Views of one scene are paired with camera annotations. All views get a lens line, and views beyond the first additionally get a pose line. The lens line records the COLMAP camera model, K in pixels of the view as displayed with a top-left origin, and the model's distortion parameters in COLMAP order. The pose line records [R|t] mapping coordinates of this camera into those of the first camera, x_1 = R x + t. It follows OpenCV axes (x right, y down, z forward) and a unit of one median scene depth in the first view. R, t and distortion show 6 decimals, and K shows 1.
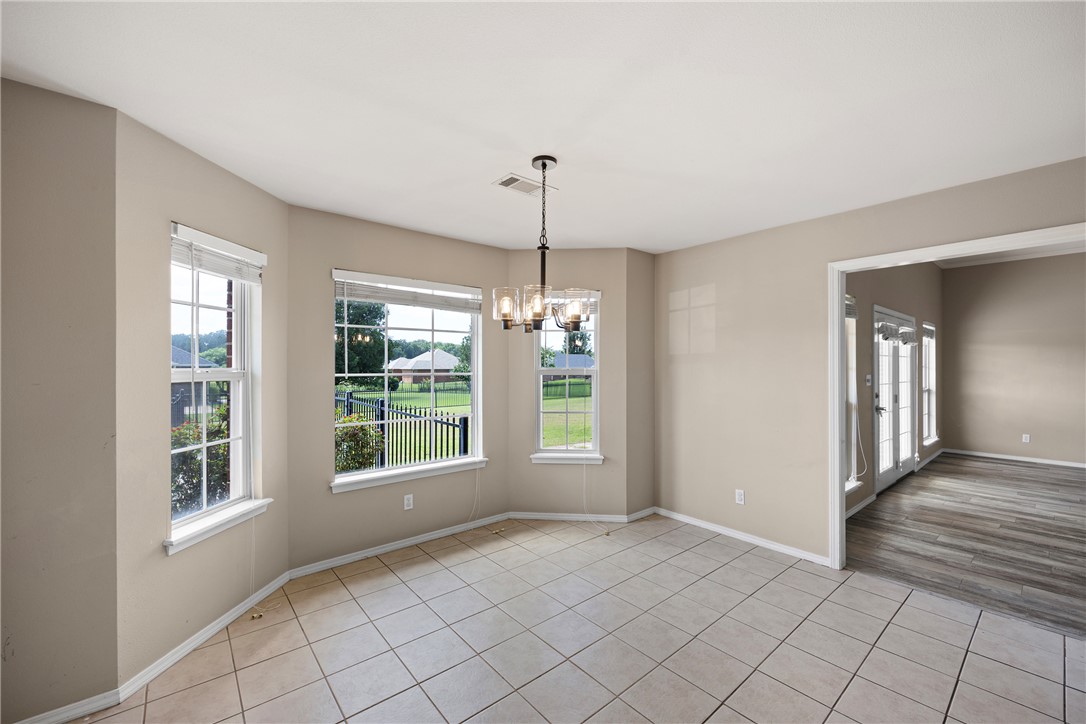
lens RADIAL K [[439.9, 0, 548.4], [0, 439.9, 365.5], [0, 0, 1]] dist [-0.002226, 0.000105]
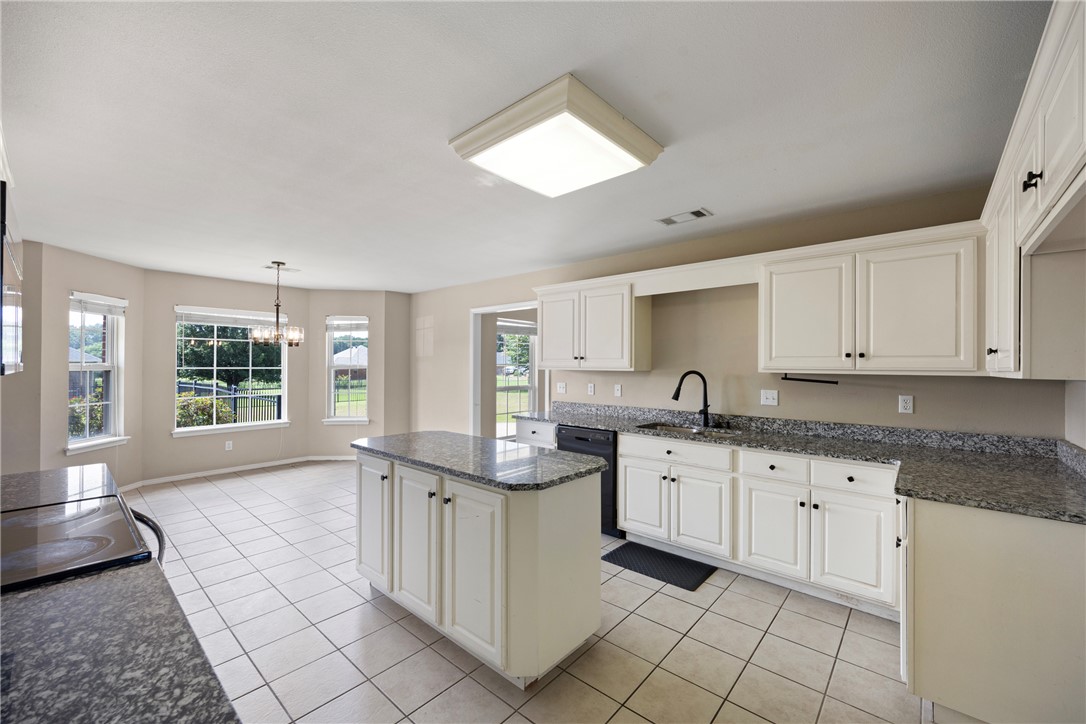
lens RADIAL K [[439.9, 0, 542.6], [0, 439.9, 361.7], [0, 0, 1]] dist [-0.002226, 0.000105]
pose [[0.991855, 0.007361, 0.127162, 0.872393], [-0.006941, 0.999969, -0.003744, -0.006259], [-0.127186, 0.002831, 0.991875, -1.067964]]
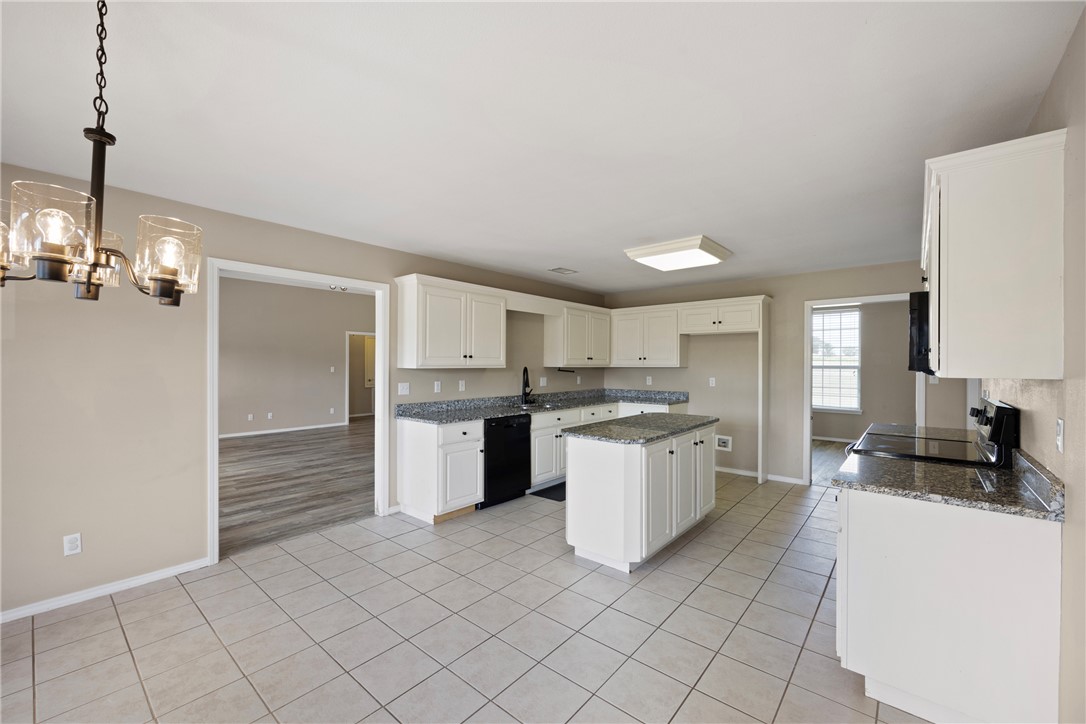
lens RADIAL K [[439.9, 0, 537.1], [0, 439.9, 366.7], [0, 0, 1]] dist [-0.002226, 0.000105]
pose [[-0.149542, -0.009315, 0.988711, -0.411752], [-0.008591, 0.999930, 0.008121, -0.005444], [-0.988718, -0.007279, -0.149612, 0.381423]]
